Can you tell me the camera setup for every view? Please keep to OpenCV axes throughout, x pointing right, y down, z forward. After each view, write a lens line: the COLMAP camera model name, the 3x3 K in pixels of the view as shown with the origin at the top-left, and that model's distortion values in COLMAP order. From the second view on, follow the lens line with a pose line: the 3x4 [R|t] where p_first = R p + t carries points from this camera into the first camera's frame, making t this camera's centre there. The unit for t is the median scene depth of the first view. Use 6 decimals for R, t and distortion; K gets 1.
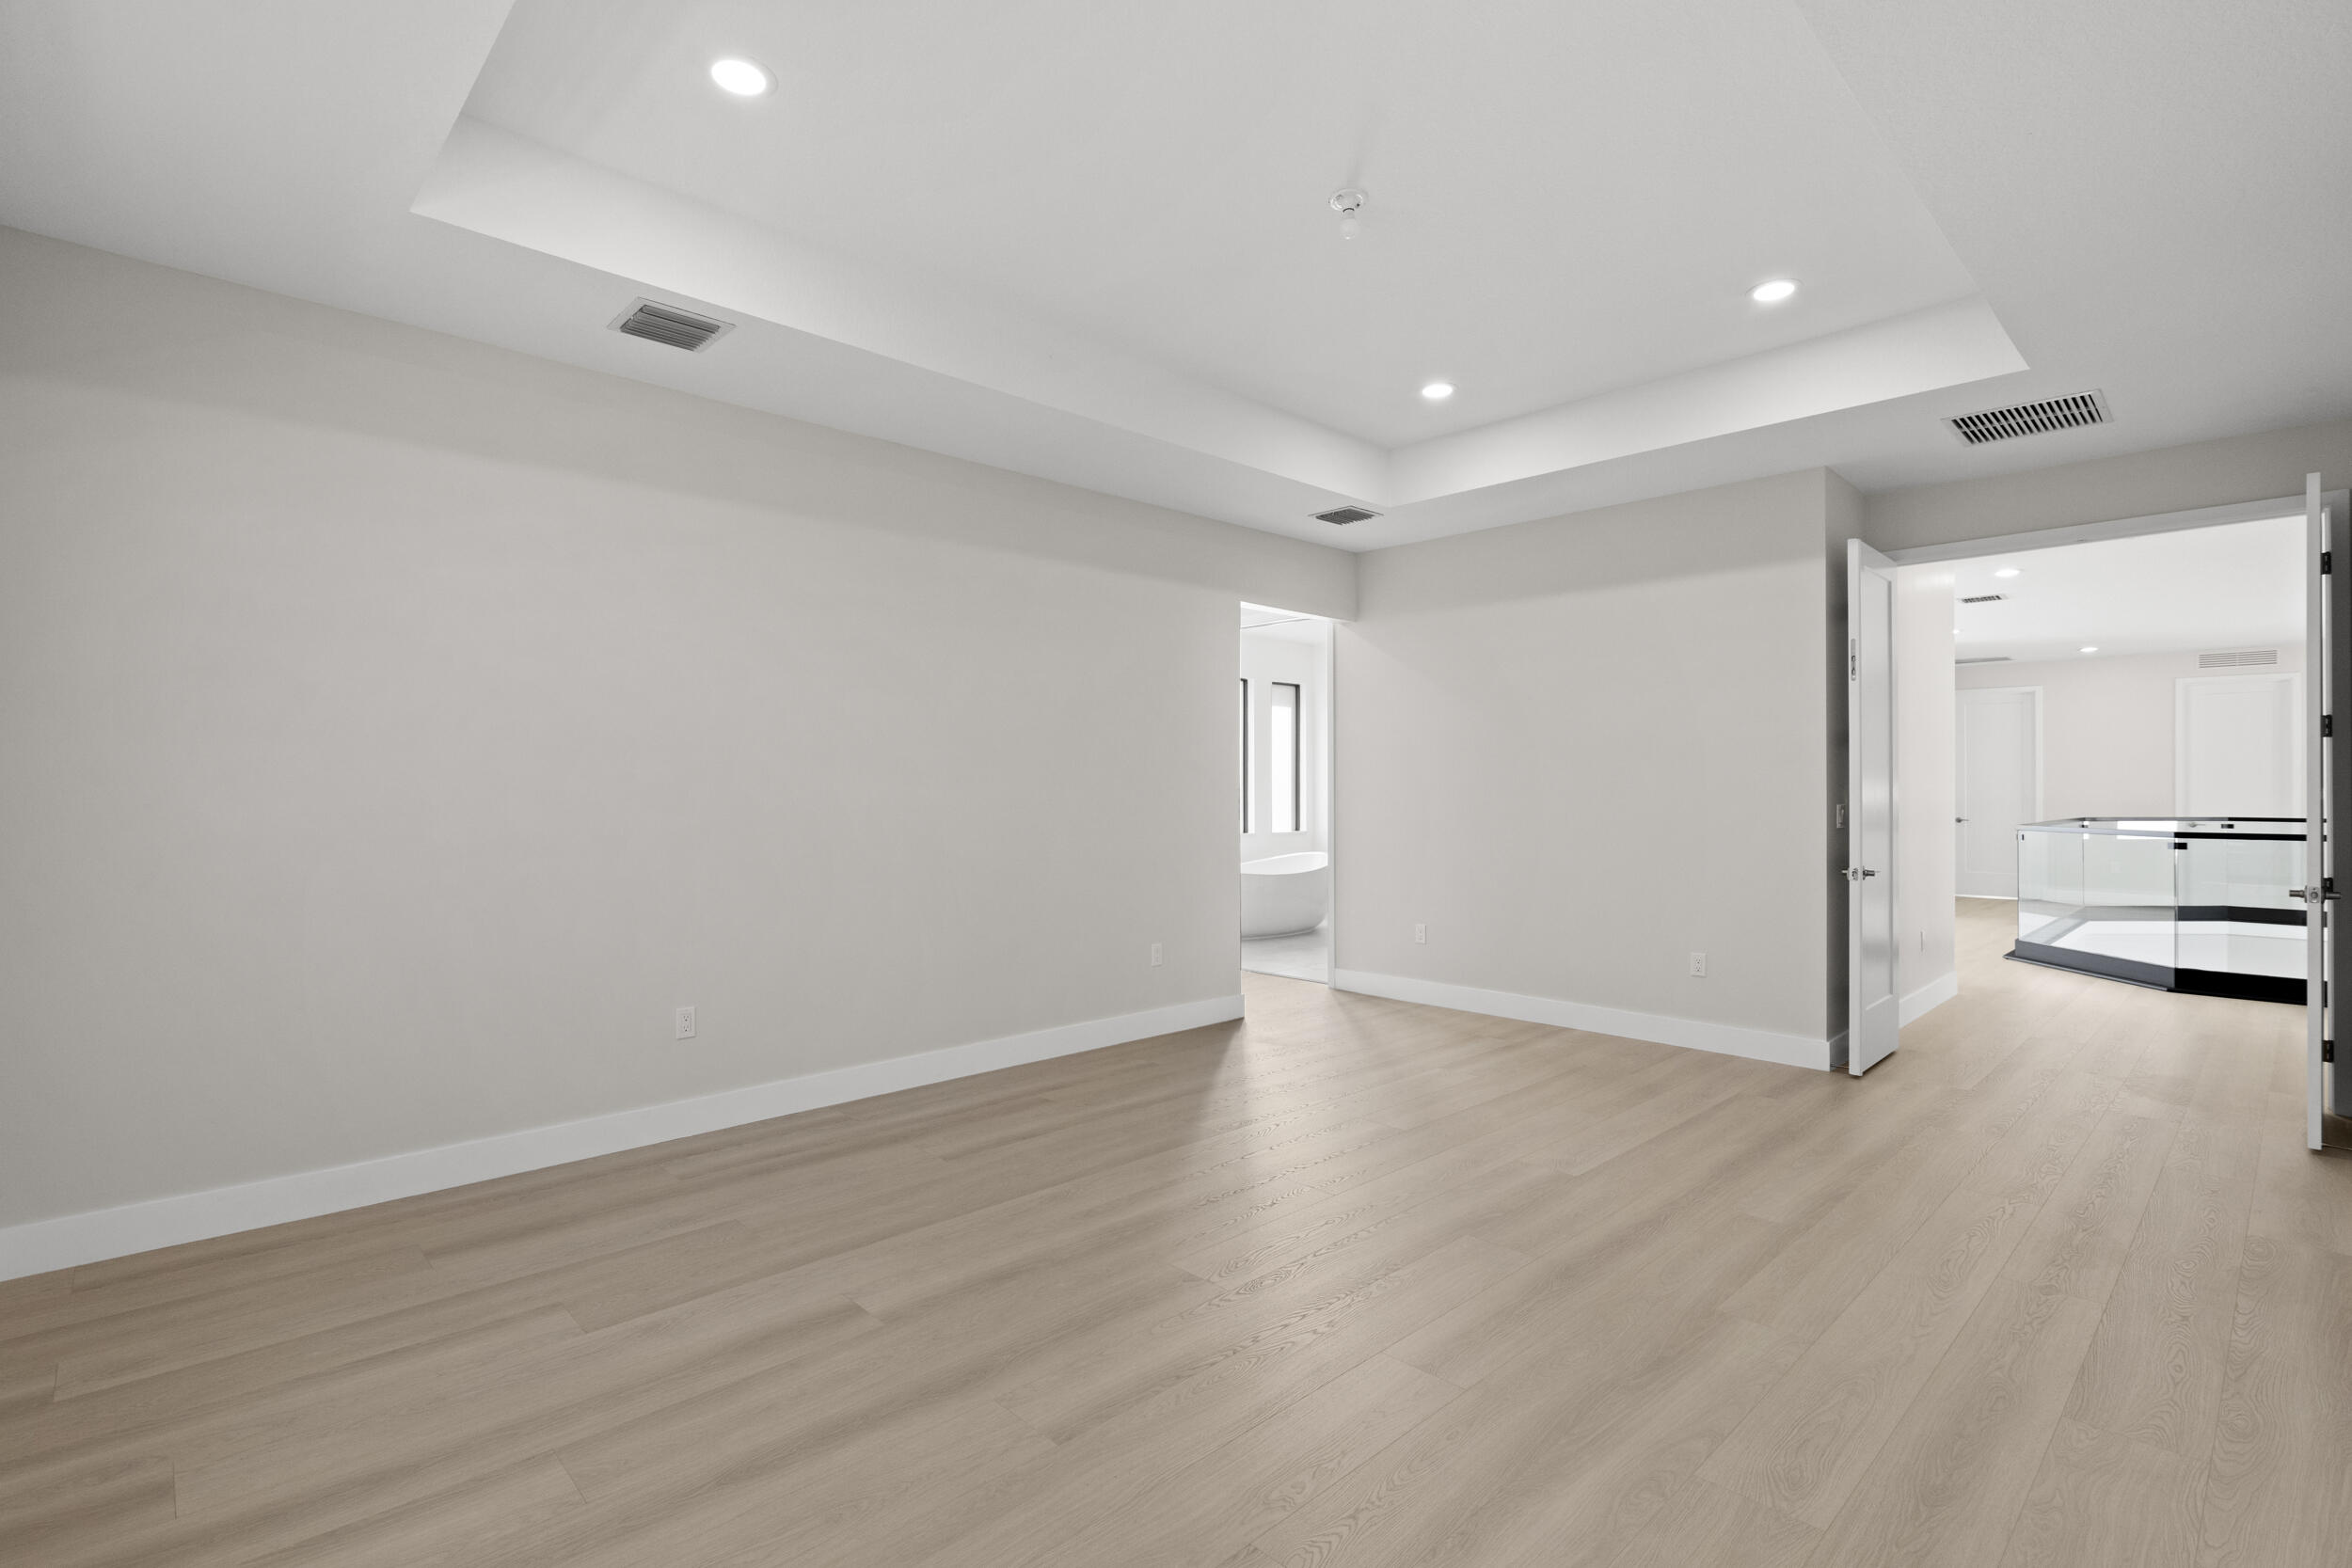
lens RADIAL K [[1106.9, 0, 1167.8], [0, 1106.9, 771.9], [0, 0, 1]] dist [-0.000855, -0.000051]
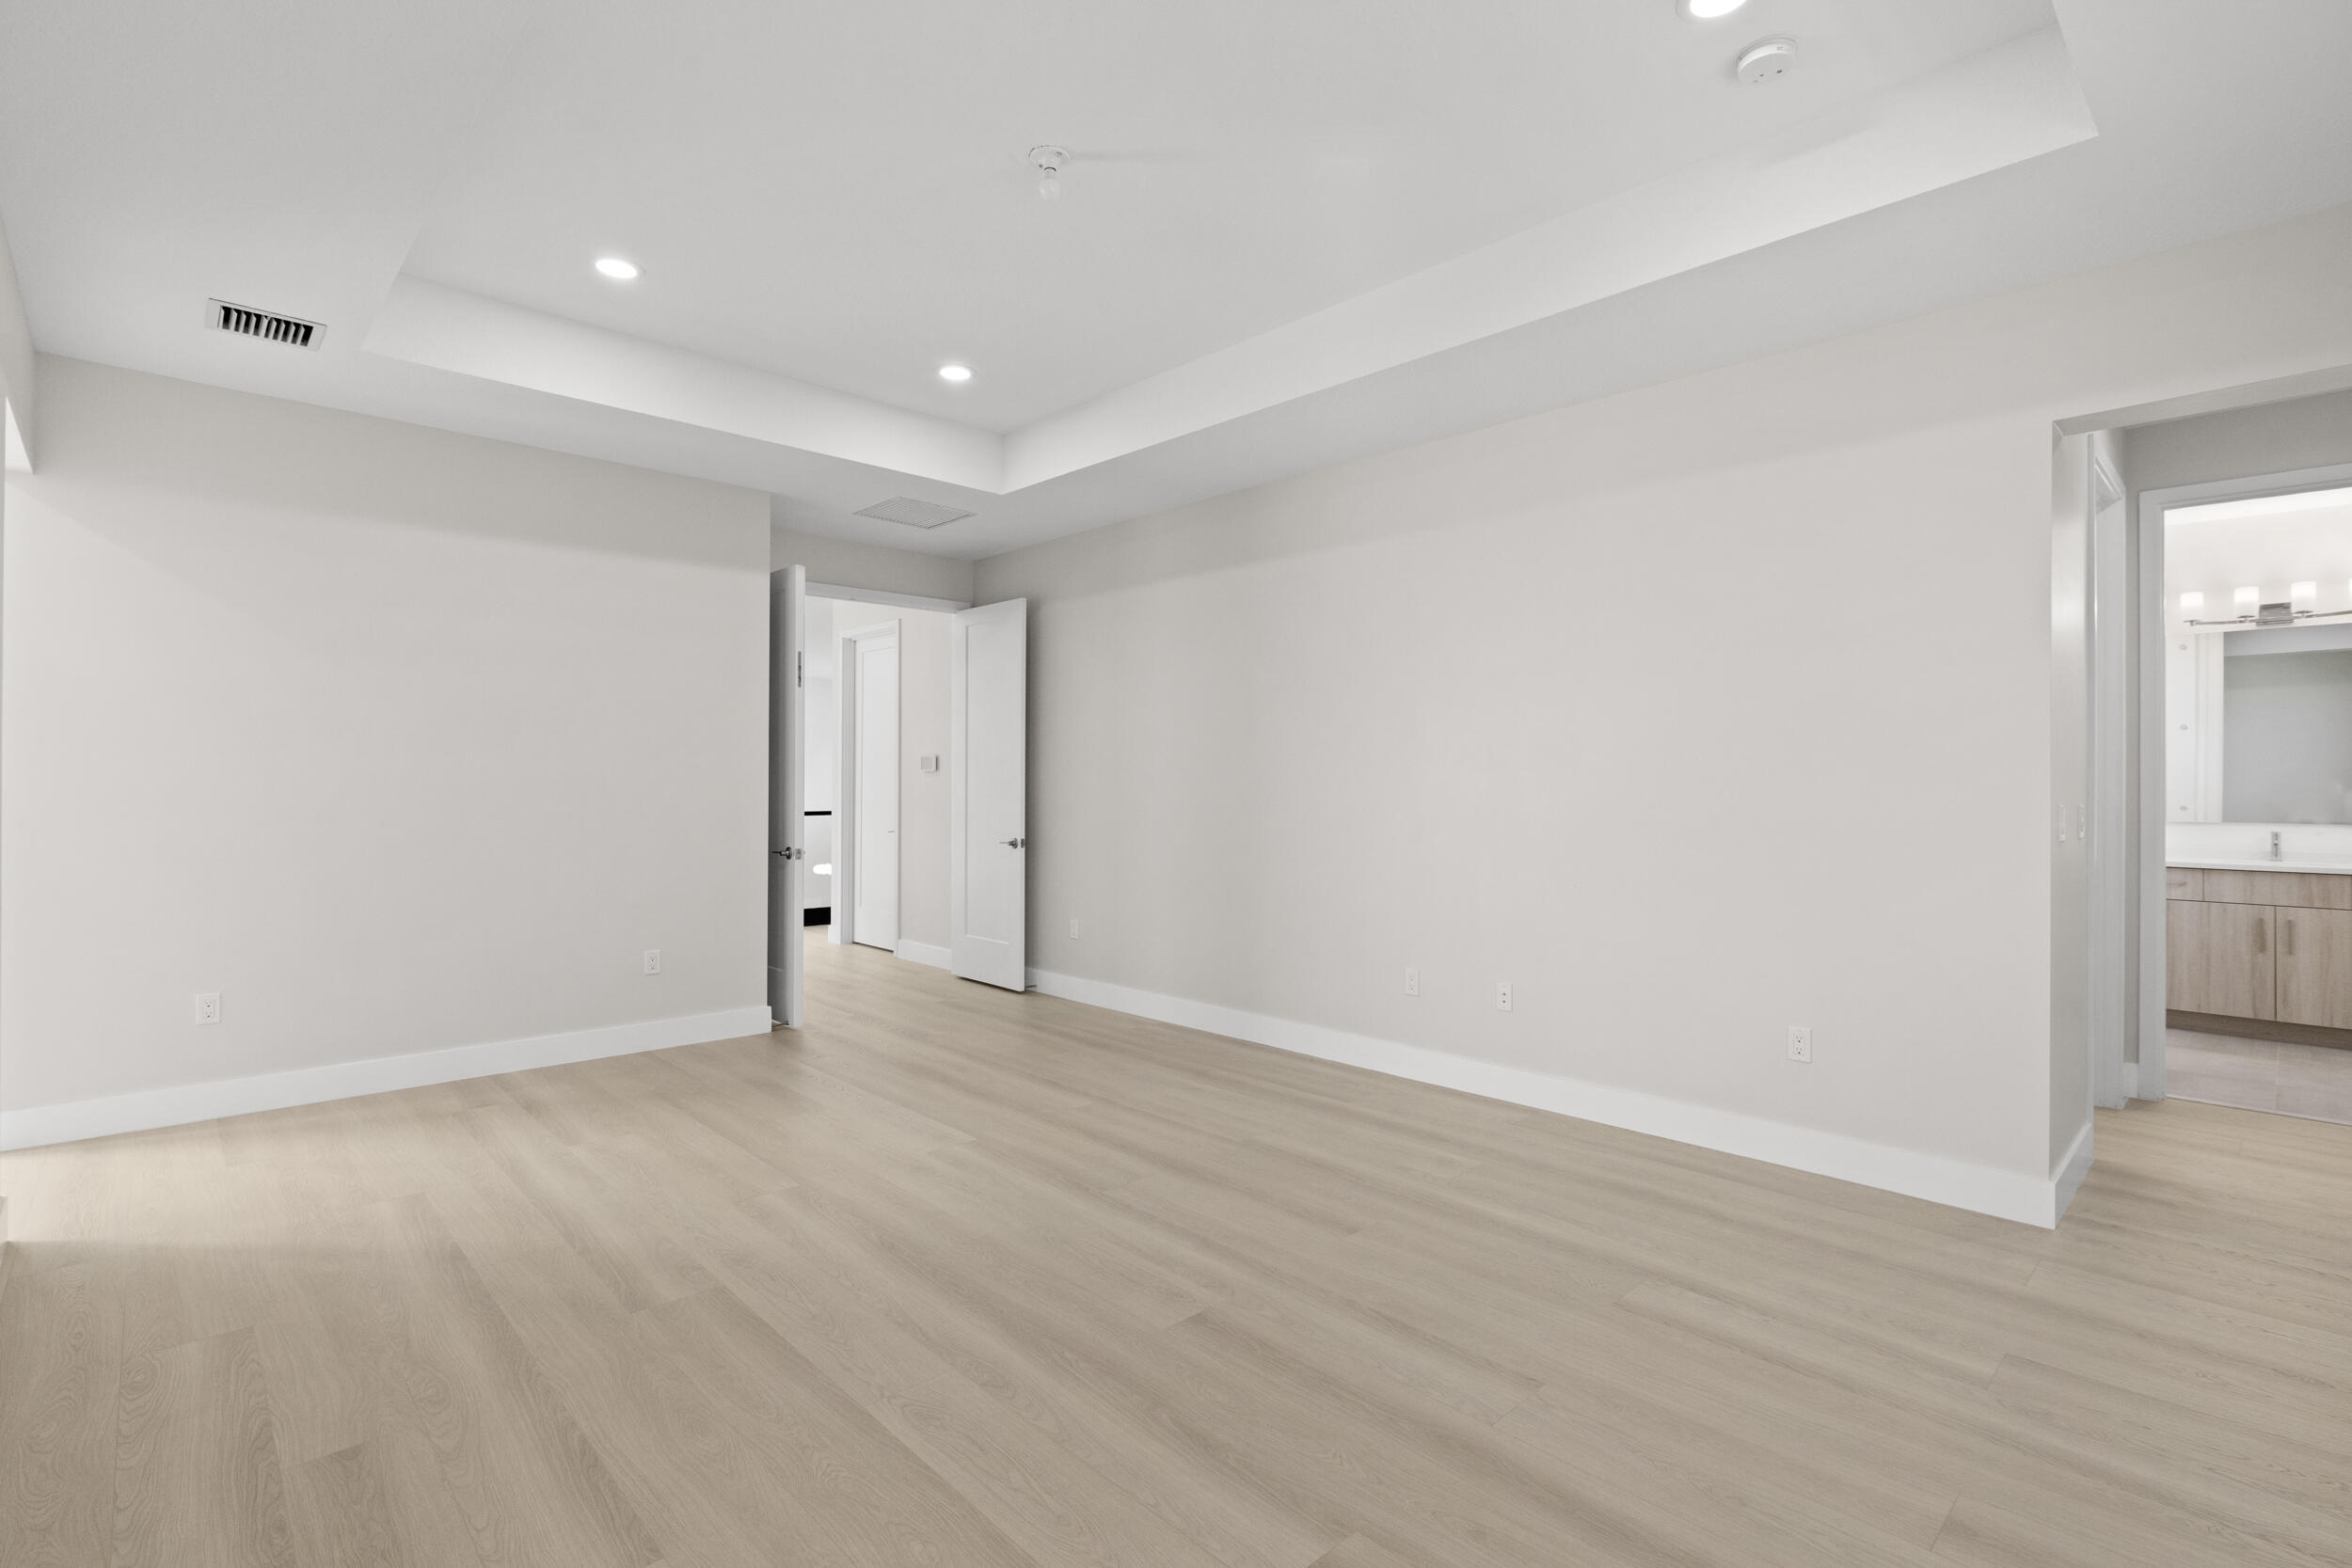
lens RADIAL K [[1076.9, 0, 1178.3], [0, 1076.9, 768.4], [0, 0, 1]] dist [0.000486, 0.000140]
pose [[0.004460, 0.012088, 0.999917, -0.626911], [-0.021214, 0.999703, -0.011991, 0.009098], [-0.999765, -0.021159, 0.004716, 0.730864]]
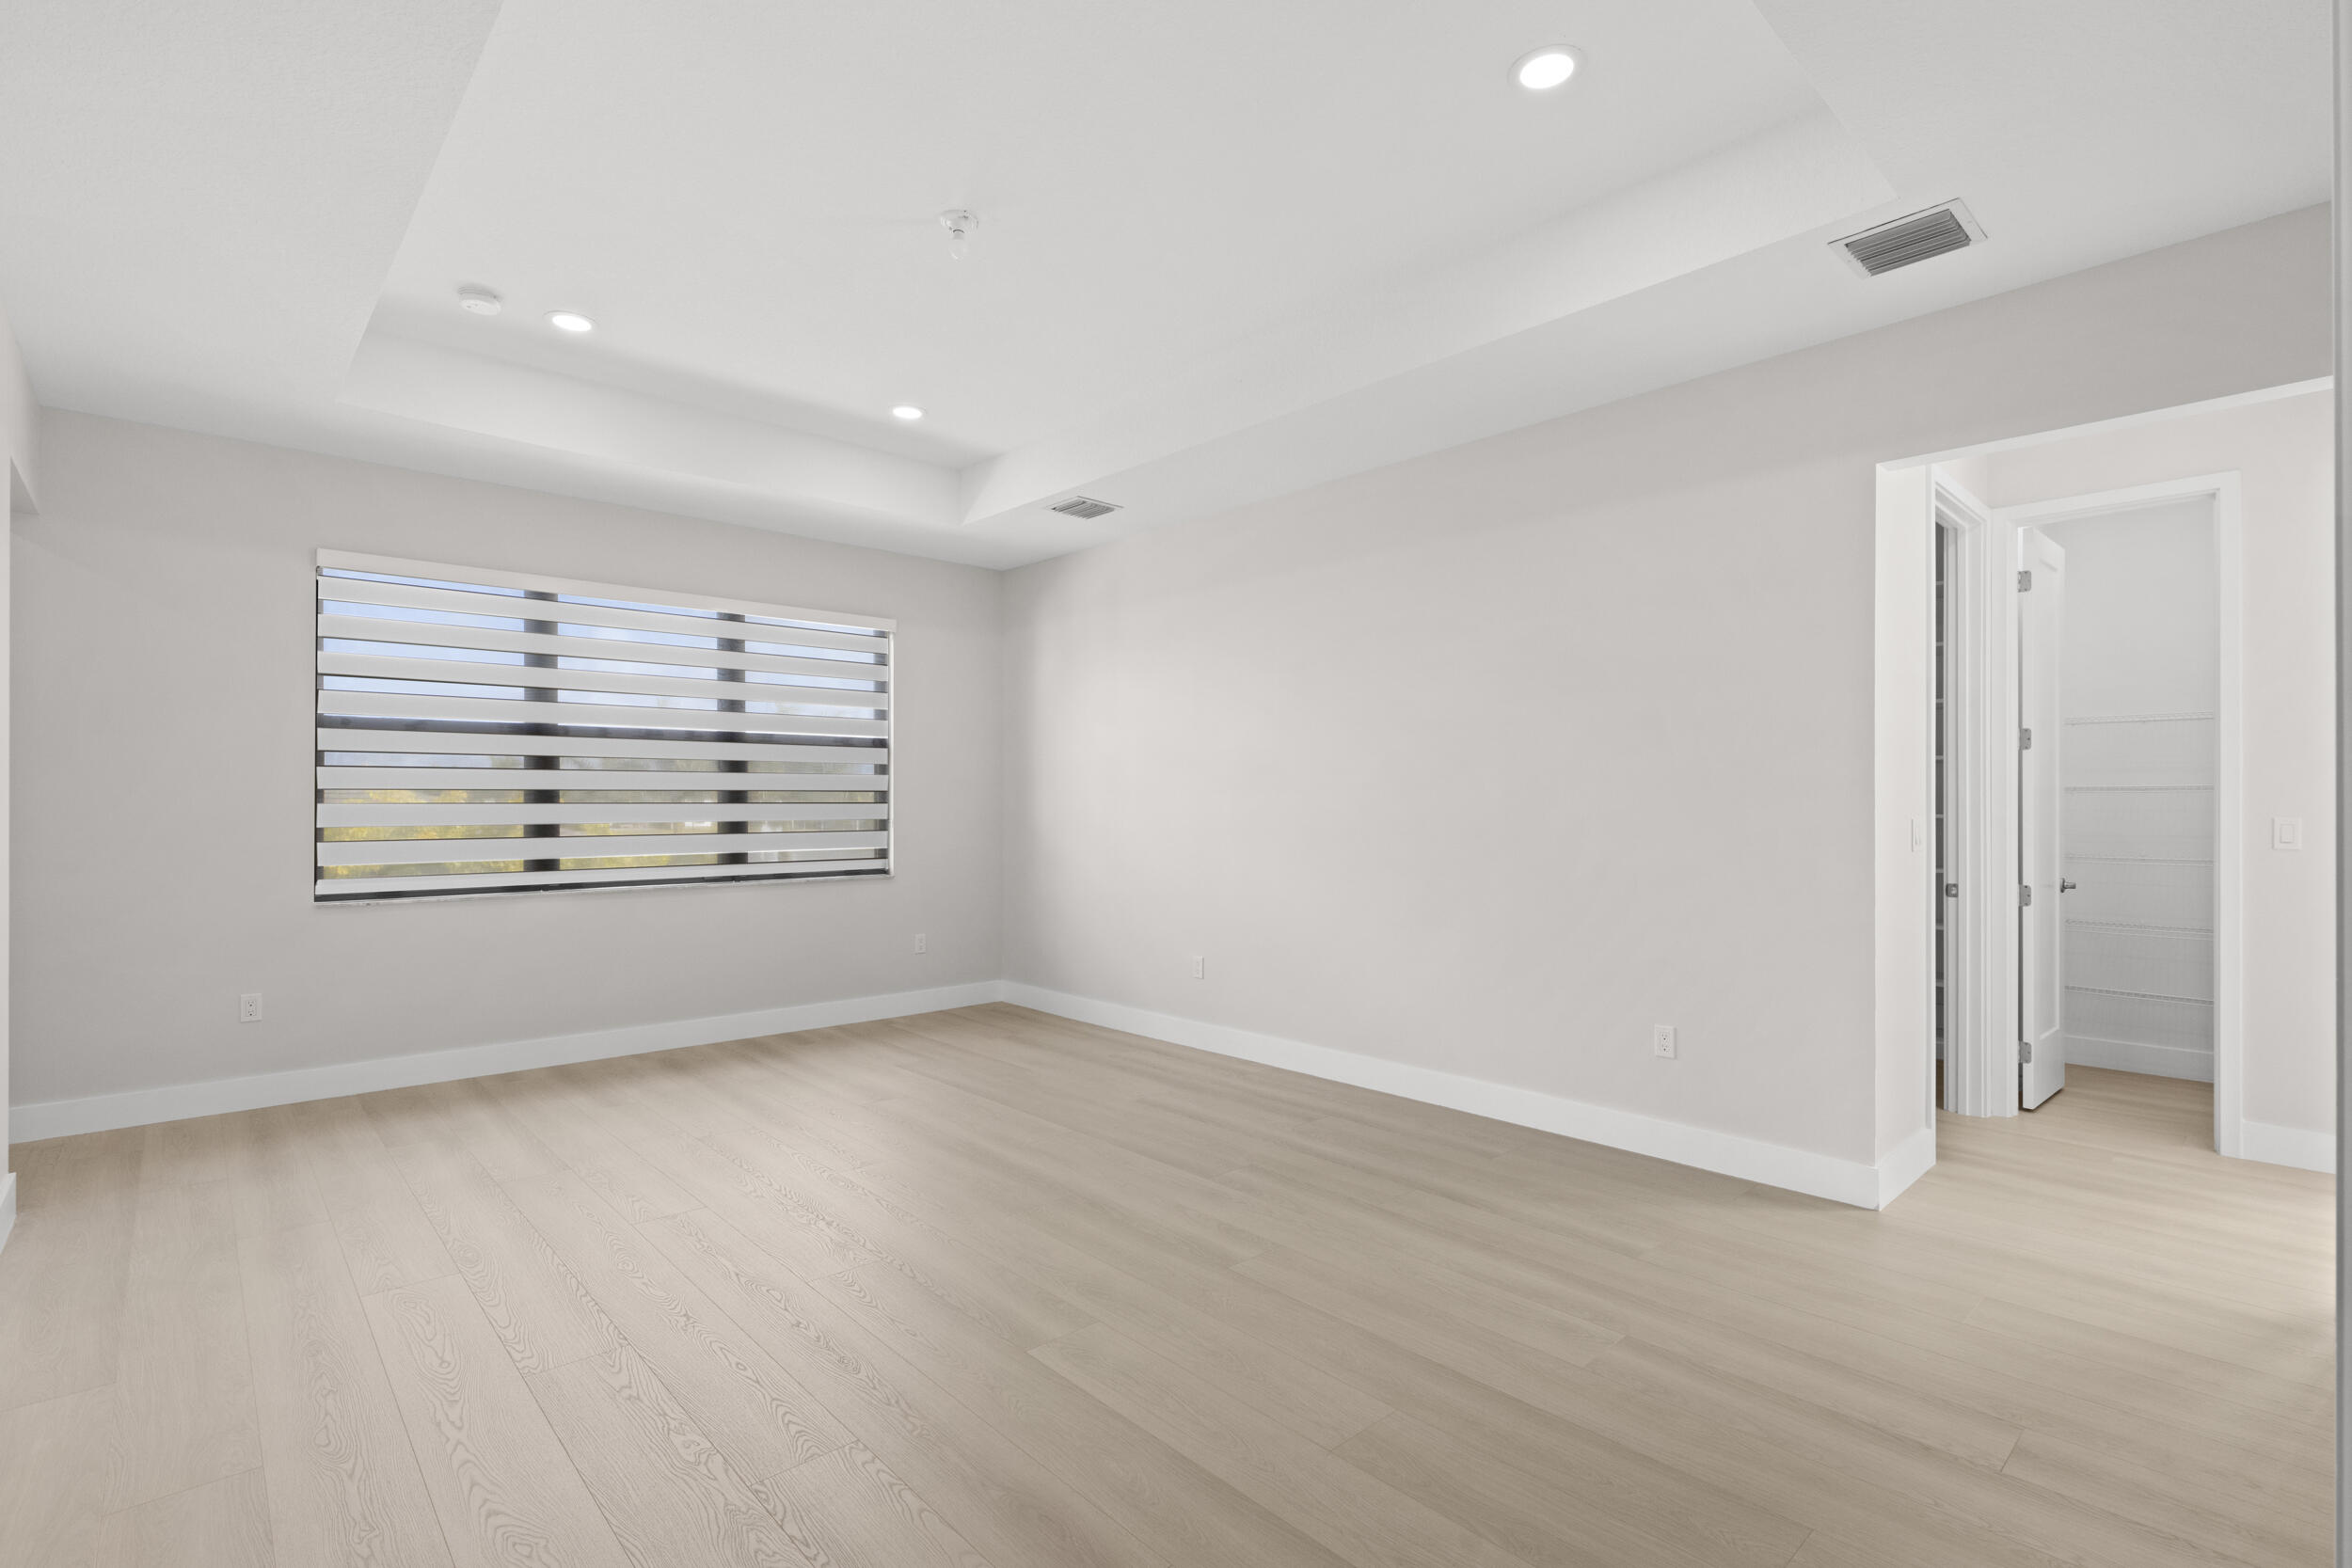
lens RADIAL K [[1106.9, 0, 1167.8], [0, 1106.9, 771.9], [0, 0, 1]] dist [-0.000855, -0.000051]
pose [[-0.032649, -0.028347, -0.999065, 0.971773], [0.011461, 0.999521, -0.028735, 0.020506], [0.999401, -0.012389, -0.032309, 1.012292]]
